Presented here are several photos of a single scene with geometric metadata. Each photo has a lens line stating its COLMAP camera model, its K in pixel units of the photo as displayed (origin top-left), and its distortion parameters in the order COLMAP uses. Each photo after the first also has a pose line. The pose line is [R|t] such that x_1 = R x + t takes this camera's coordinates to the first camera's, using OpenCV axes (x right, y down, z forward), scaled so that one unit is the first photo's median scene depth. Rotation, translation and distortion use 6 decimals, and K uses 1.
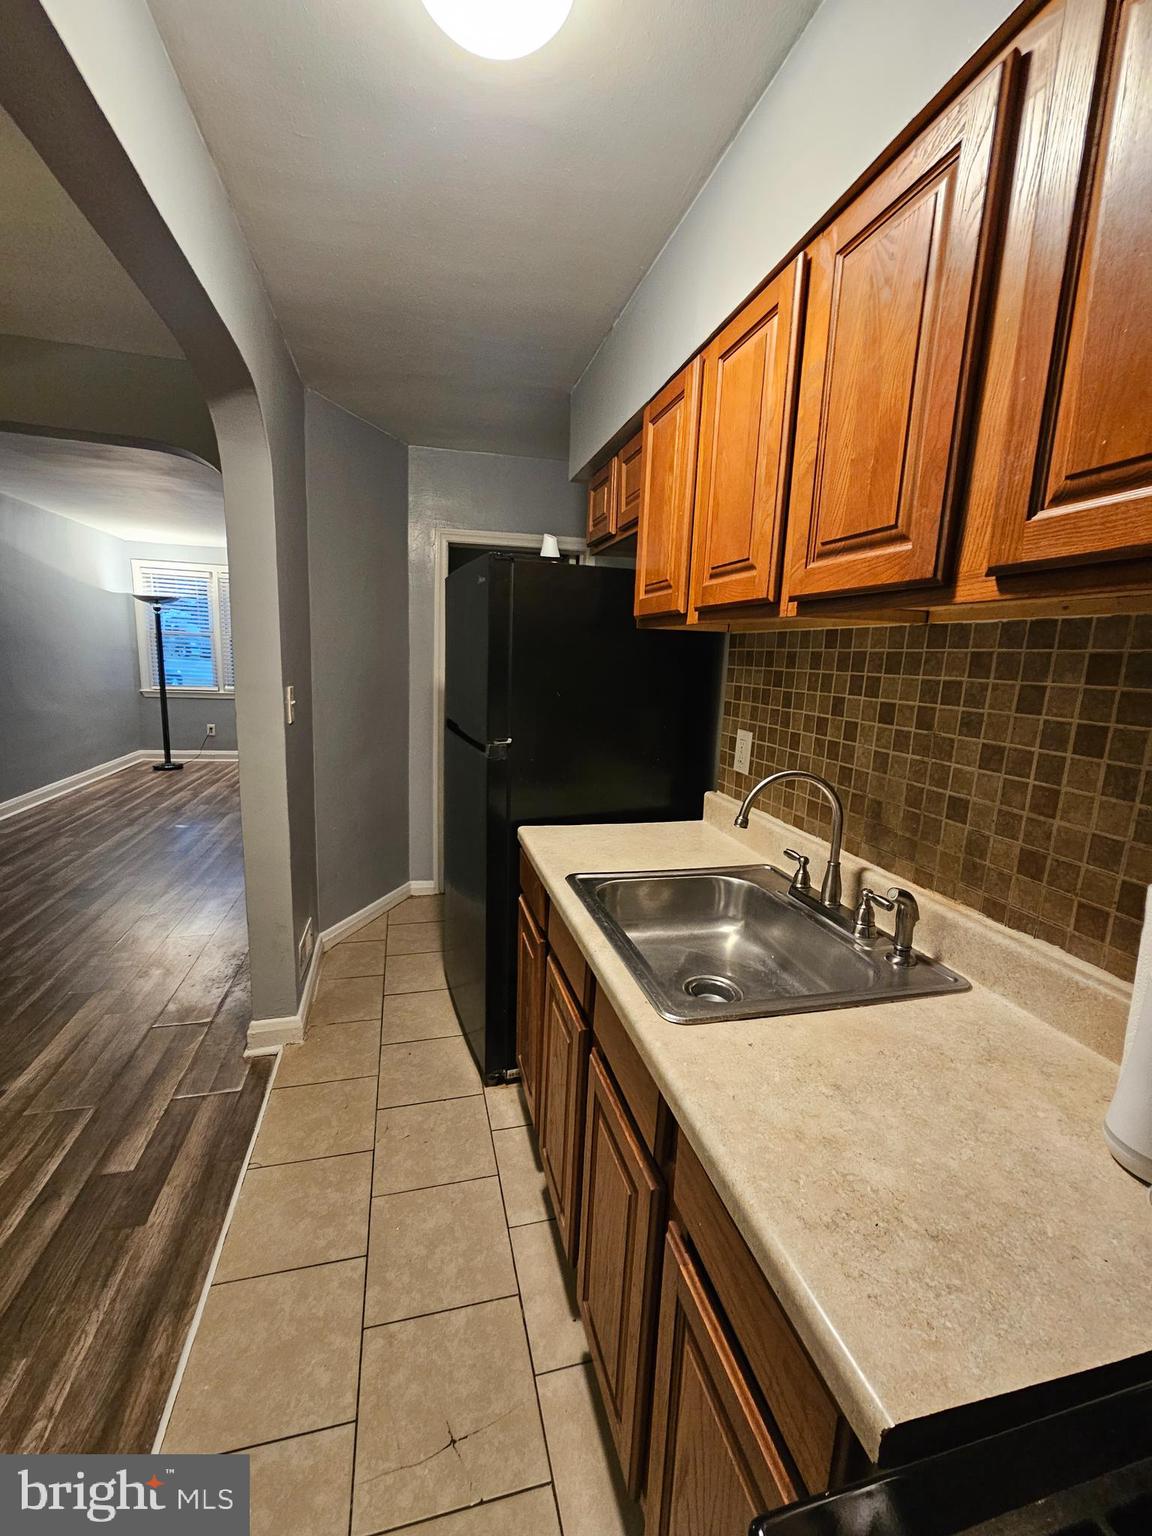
lens RADIAL K [[626.8, 0, 570.1], [0, 626.8, 768.7], [0, 0, 1]] dist [-0.002573, -0.000018]
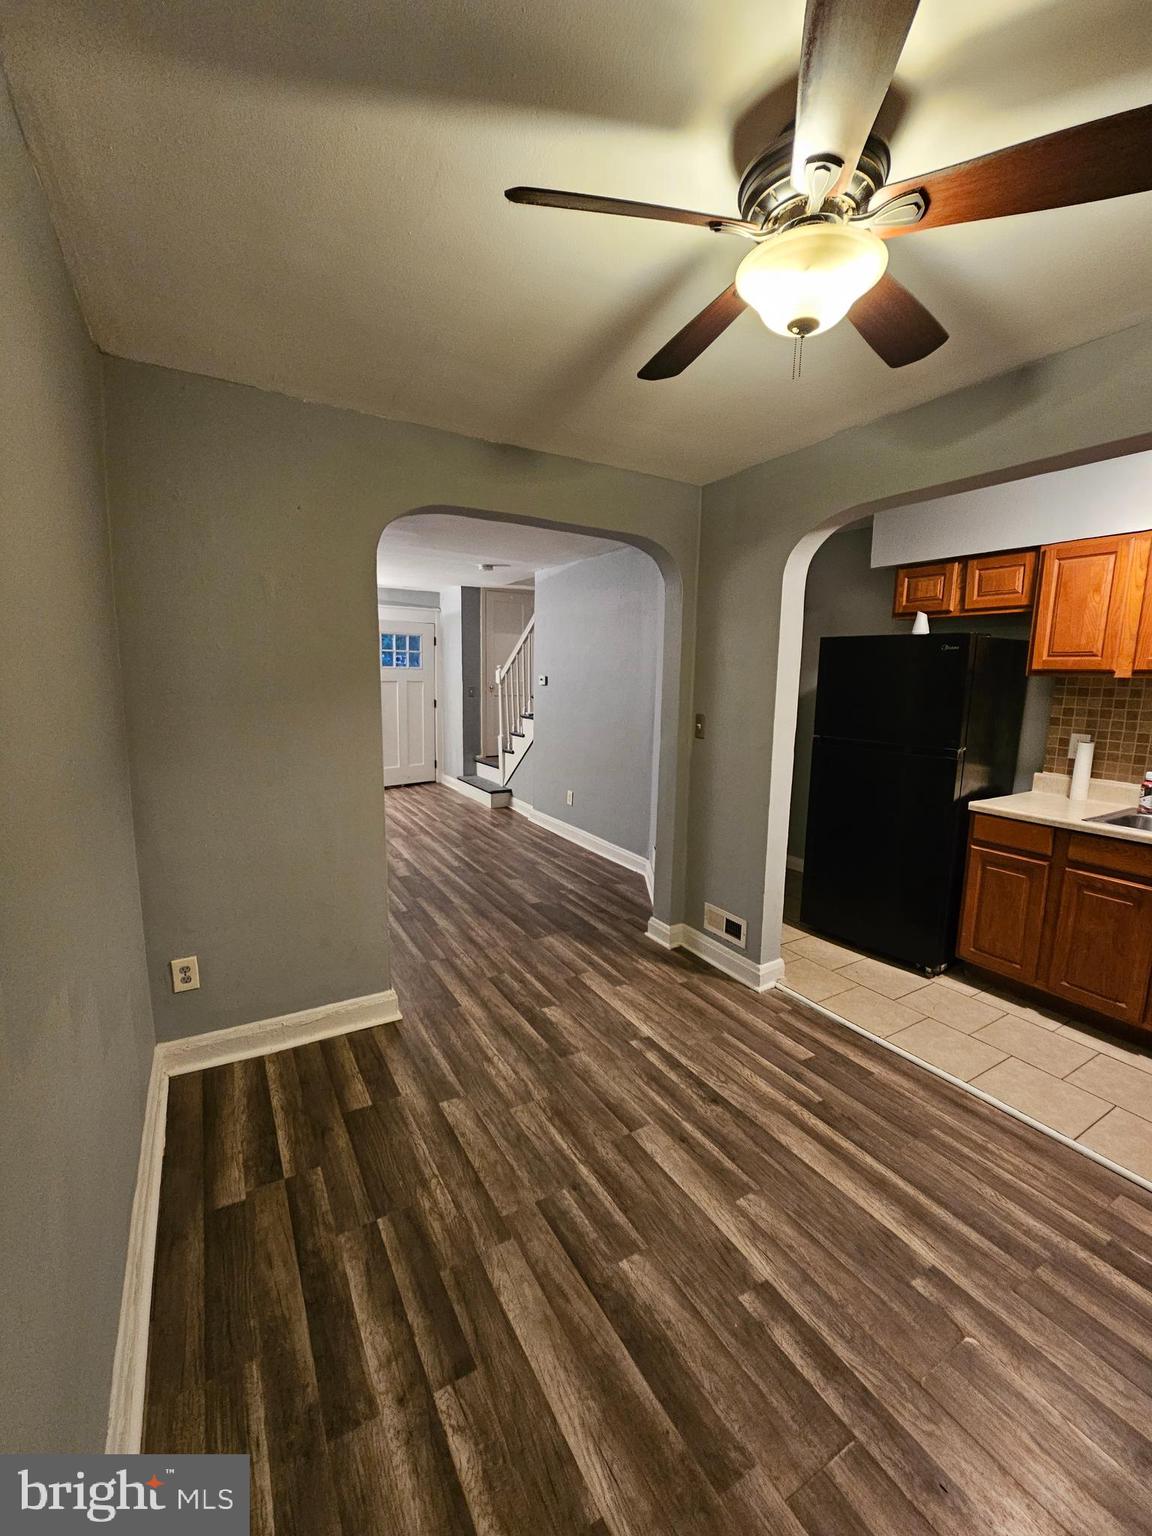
lens RADIAL K [[625.8, 0, 566.9], [0, 625.8, 771.3], [0, 0, 1]] dist [-0.006910, 0.000405]
pose [[0.961737, -0.069378, 0.265045, -1.873434], [0.072769, 0.997344, -0.002986, -0.069688], [-0.264134, 0.022159, 0.964231, -0.319522]]
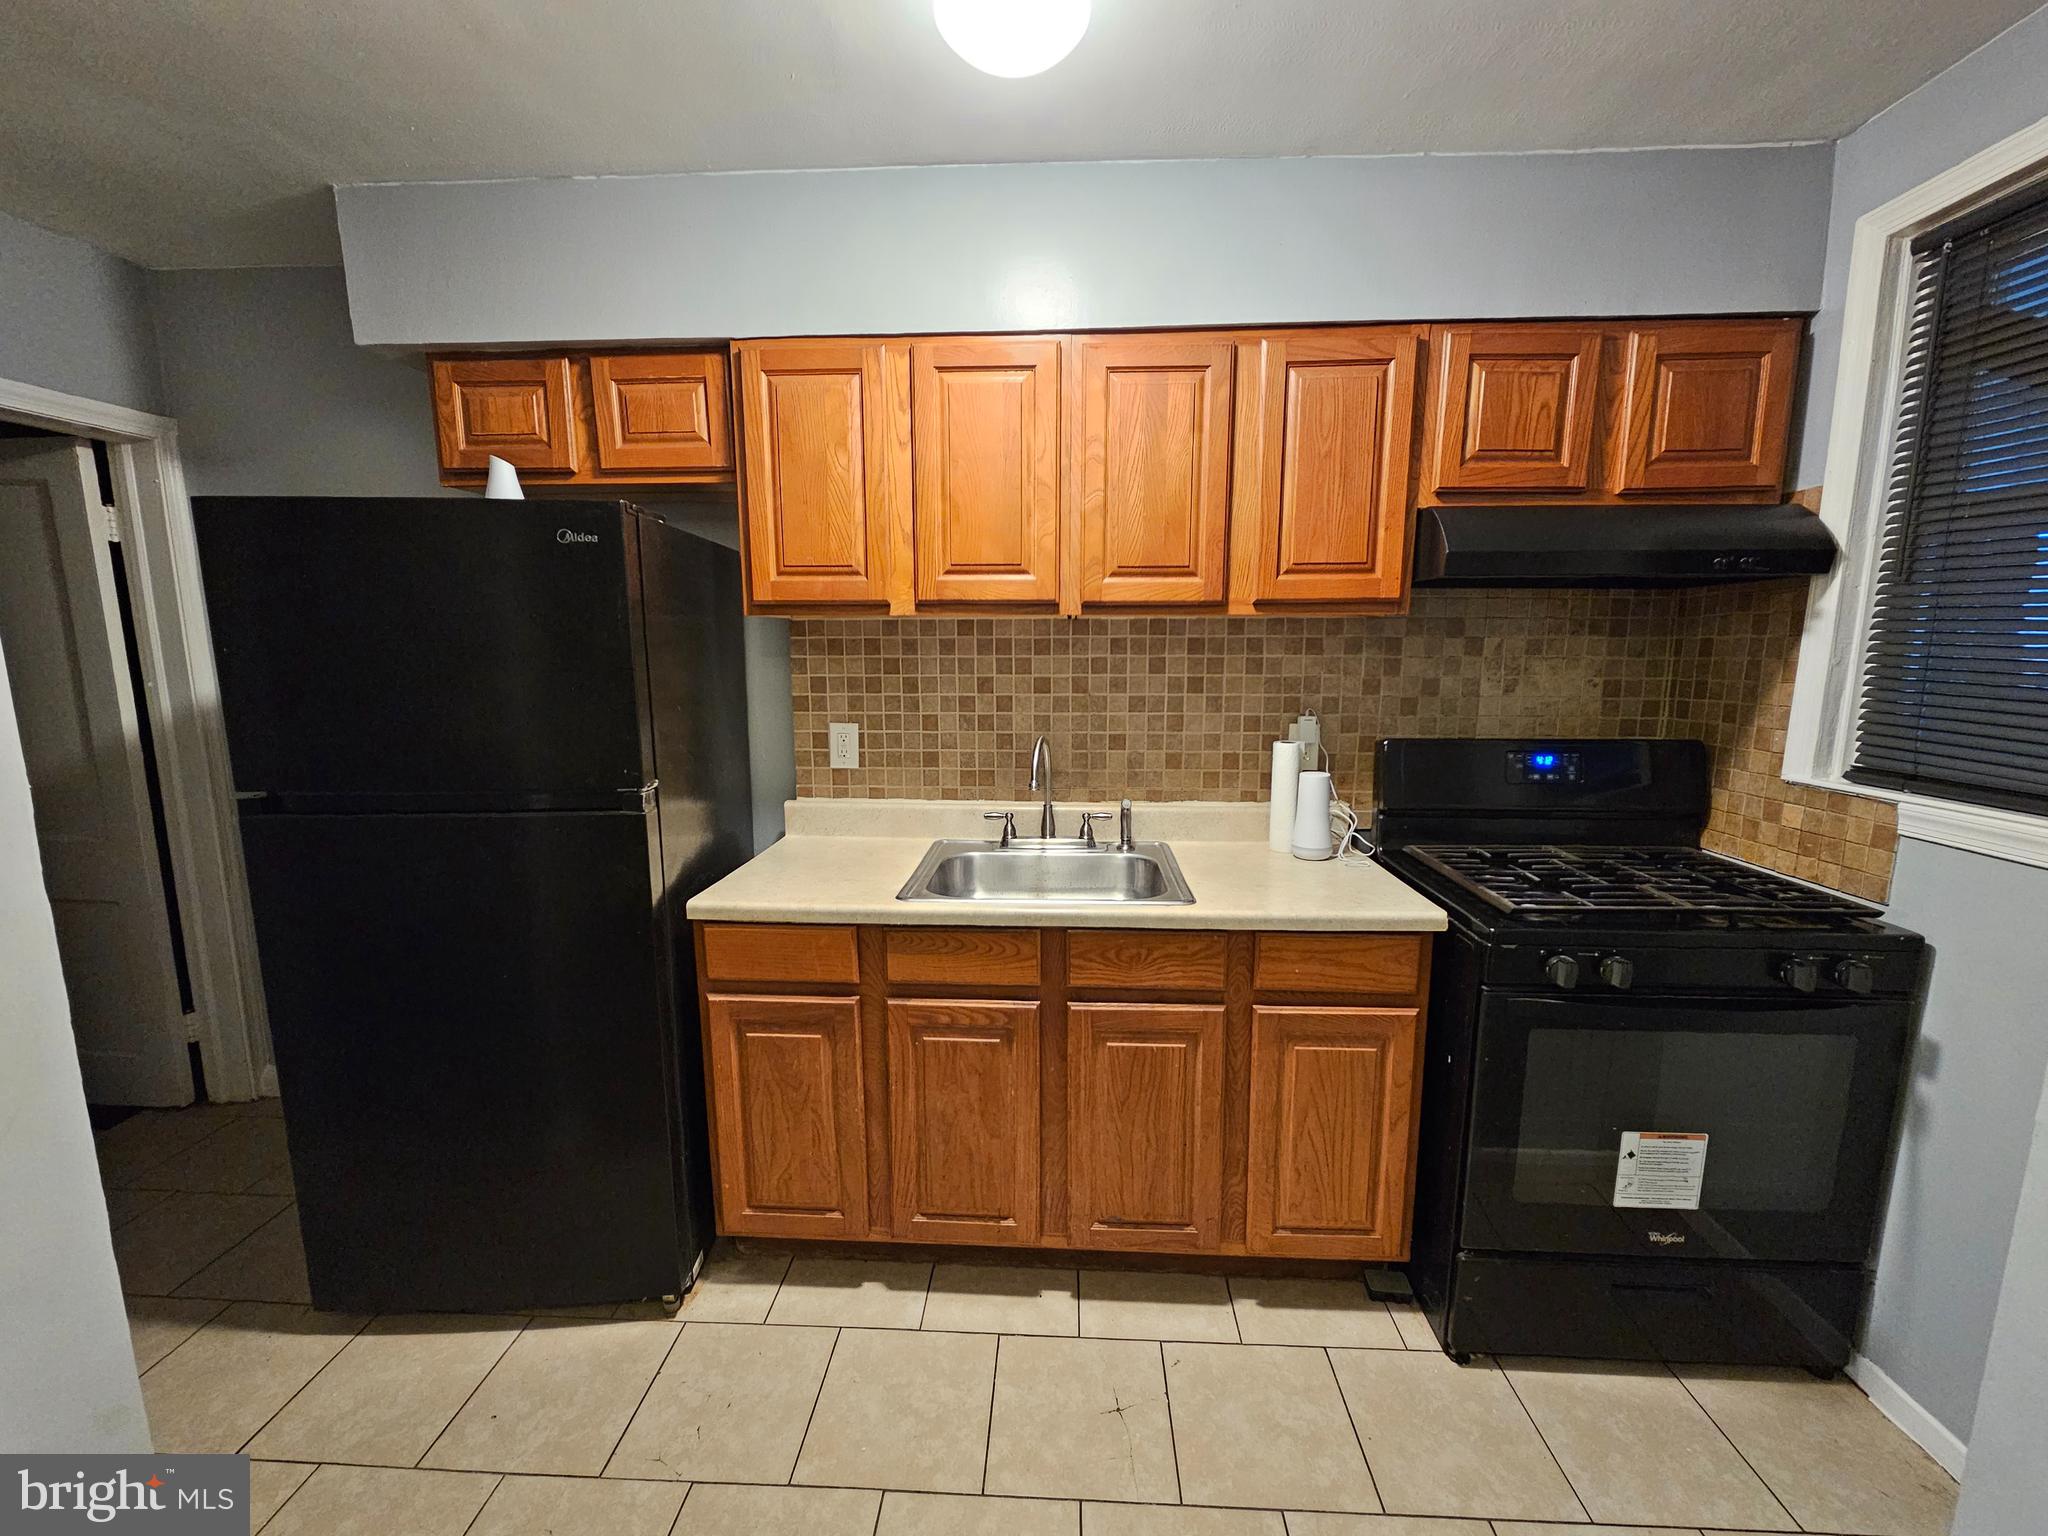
lens RADIAL K [[839.0, 0, 1024.8], [0, 839.0, 777.0], [0, 0, 1]] dist [-0.003941, 0.000581]
pose [[0.298275, -0.186460, 0.936090, -1.031230], [0.182735, 0.973747, 0.135734, -0.127372], [-0.936824, 0.130570, 0.324518, 0.427217]]
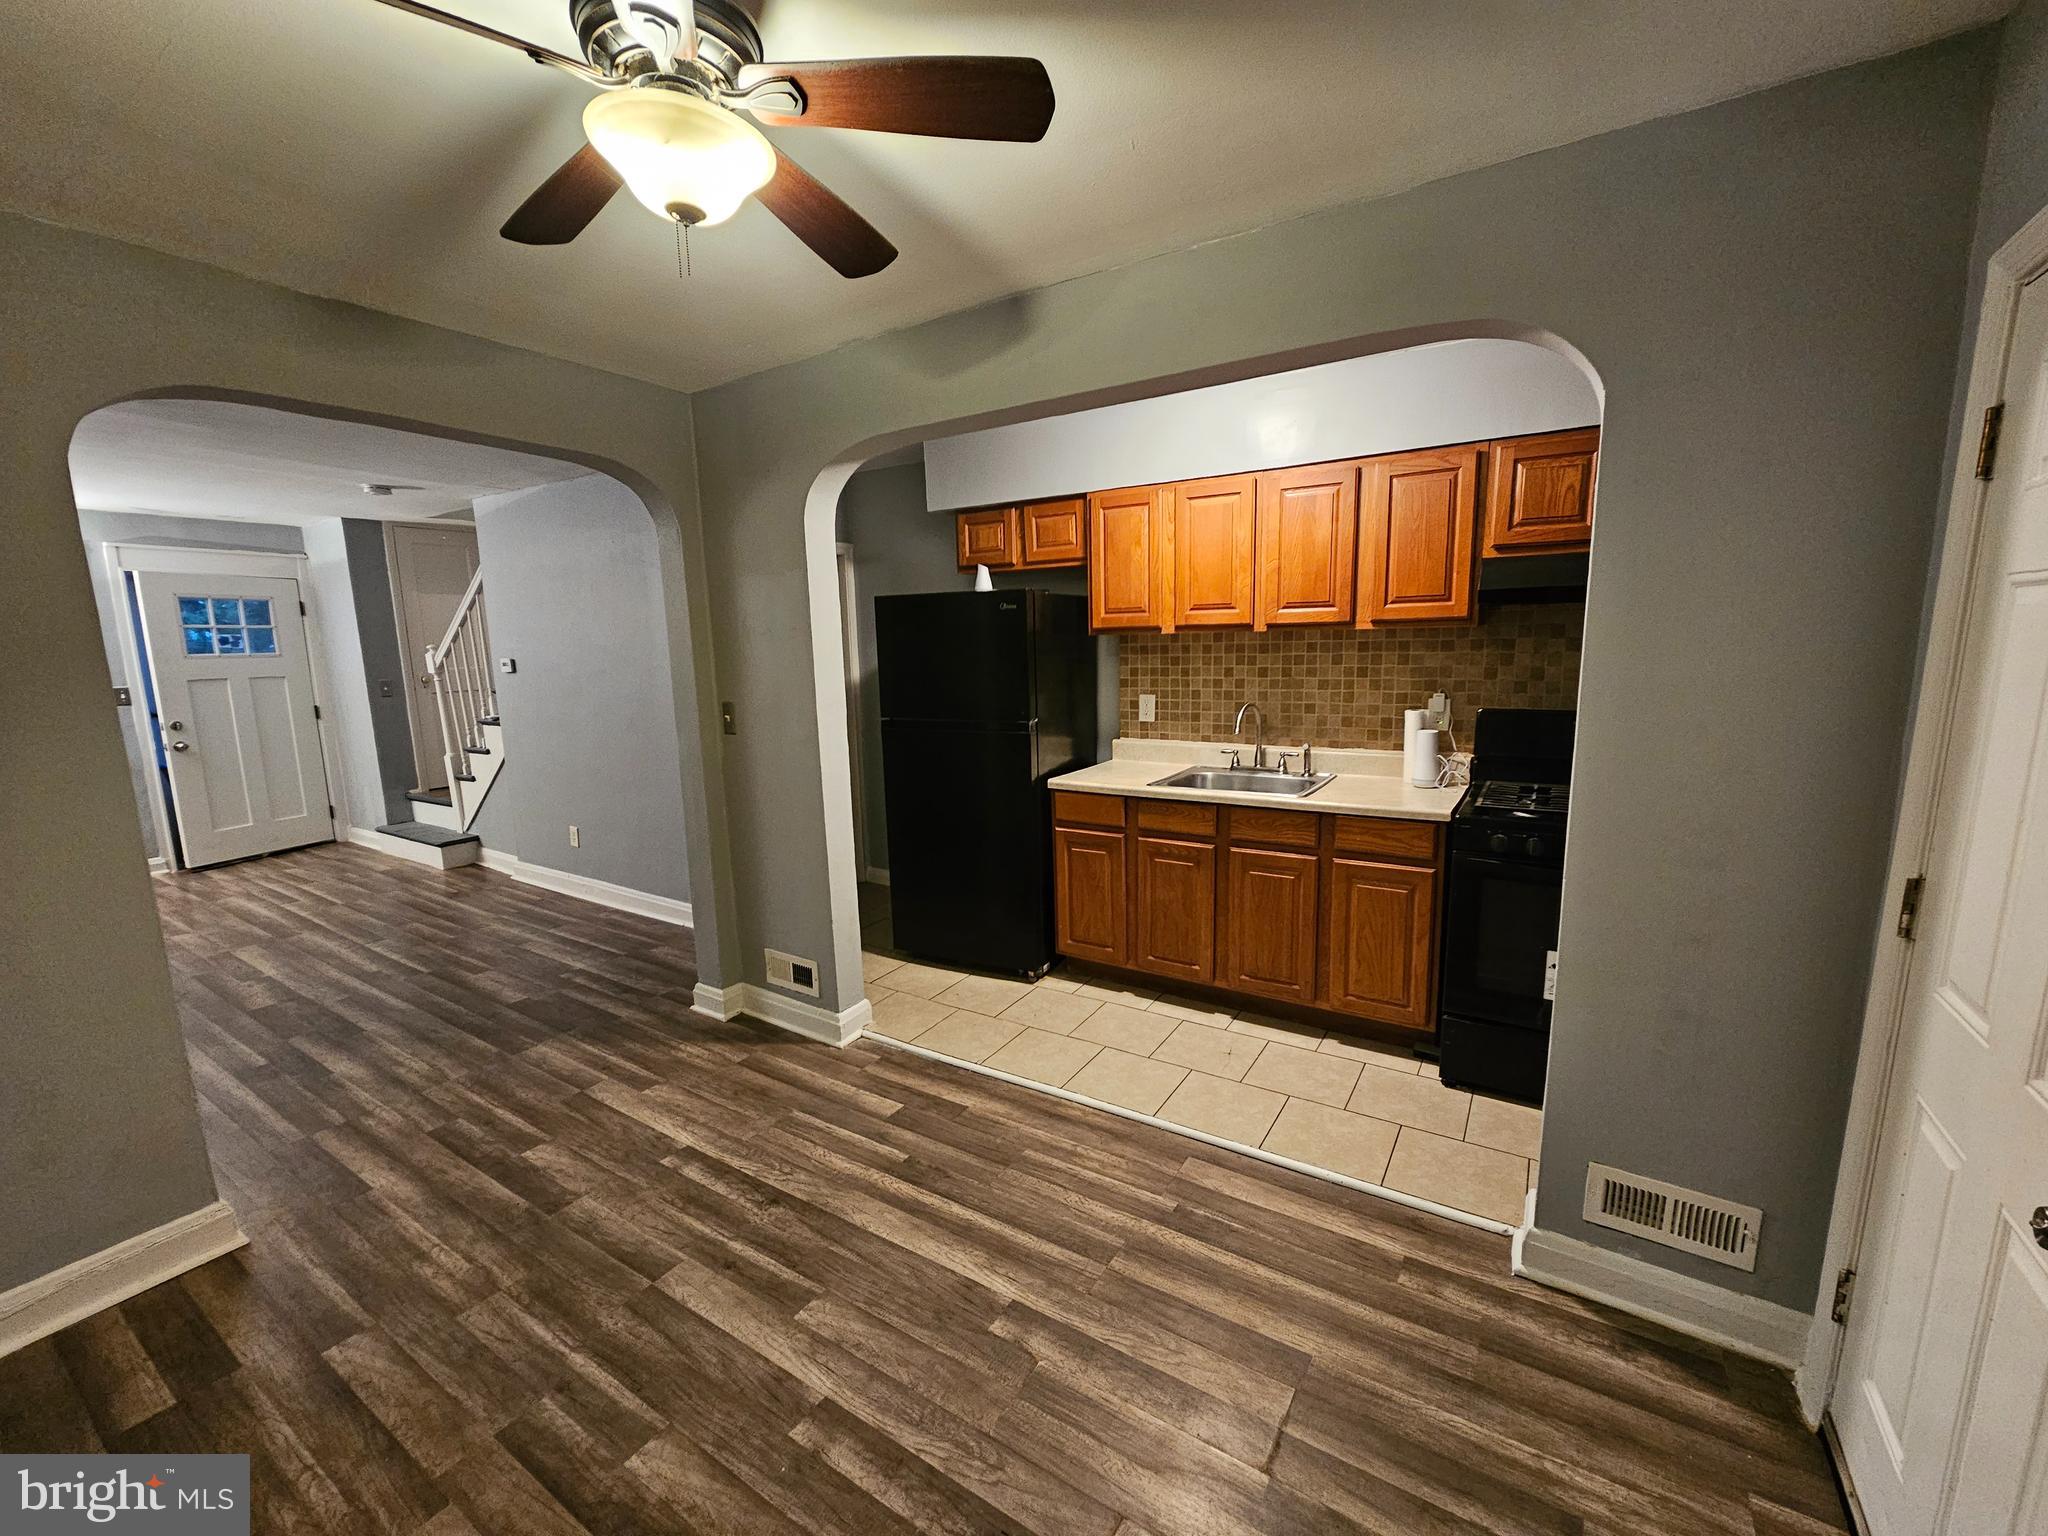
lens RADIAL K [[833.6, 0, 1024.5], [0, 833.6, 777.3], [0, 0, 1]] dist [-0.001938, 0.000772]
pose [[0.729034, -0.169773, 0.663088, -1.740619], [0.173660, 0.982931, 0.060732, -0.044418], [-0.662081, 0.070876, 0.746073, -0.465747]]
